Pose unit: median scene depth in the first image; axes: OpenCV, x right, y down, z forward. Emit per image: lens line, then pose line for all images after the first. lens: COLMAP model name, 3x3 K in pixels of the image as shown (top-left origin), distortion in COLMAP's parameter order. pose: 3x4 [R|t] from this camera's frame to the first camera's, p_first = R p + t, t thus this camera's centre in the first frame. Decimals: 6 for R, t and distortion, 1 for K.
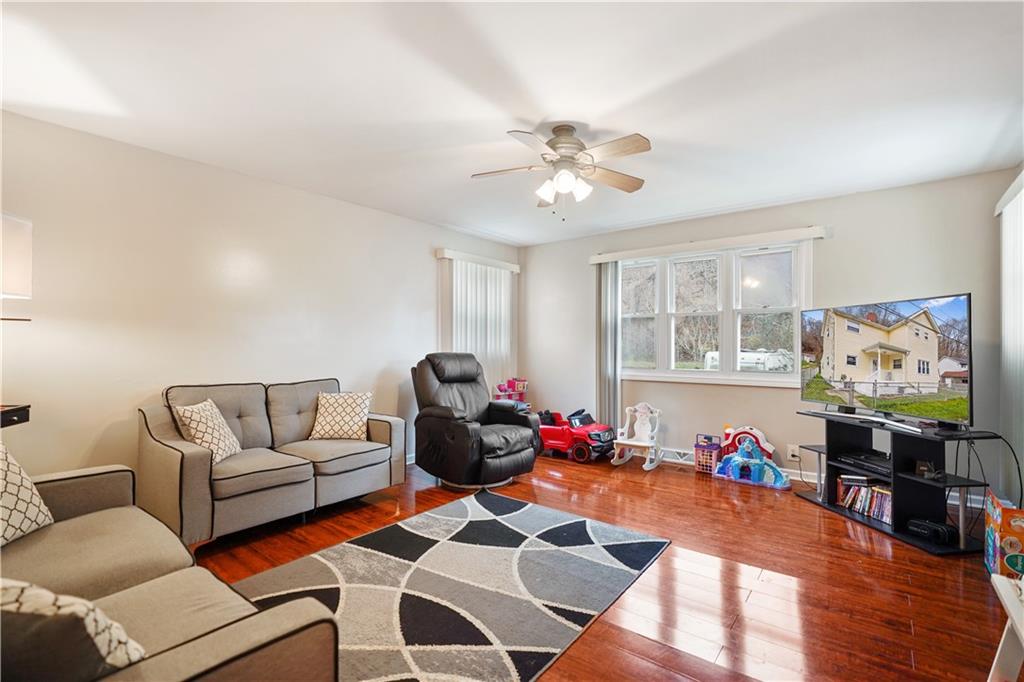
lens RADIAL K [[472.2, 0, 511.6], [0, 472.2, 345.1], [0, 0, 1]] dist [-0.011269, 0.000164]
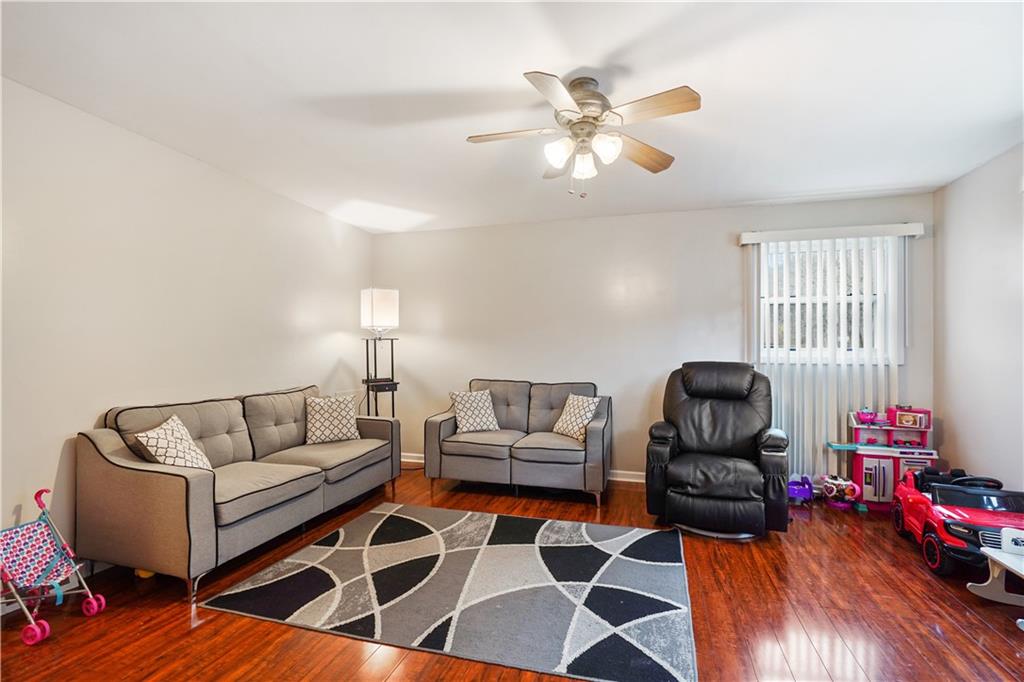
lens RADIAL K [[472.2, 0, 512.4], [0, 472.2, 346.3], [0, 0, 1]] dist [-0.011269, 0.000164]
pose [[0.363691, -0.011865, -0.931444, 0.837069], [-0.002222, 0.999905, -0.013605, 0.001244], [0.931517, 0.007018, 0.363630, 0.618087]]
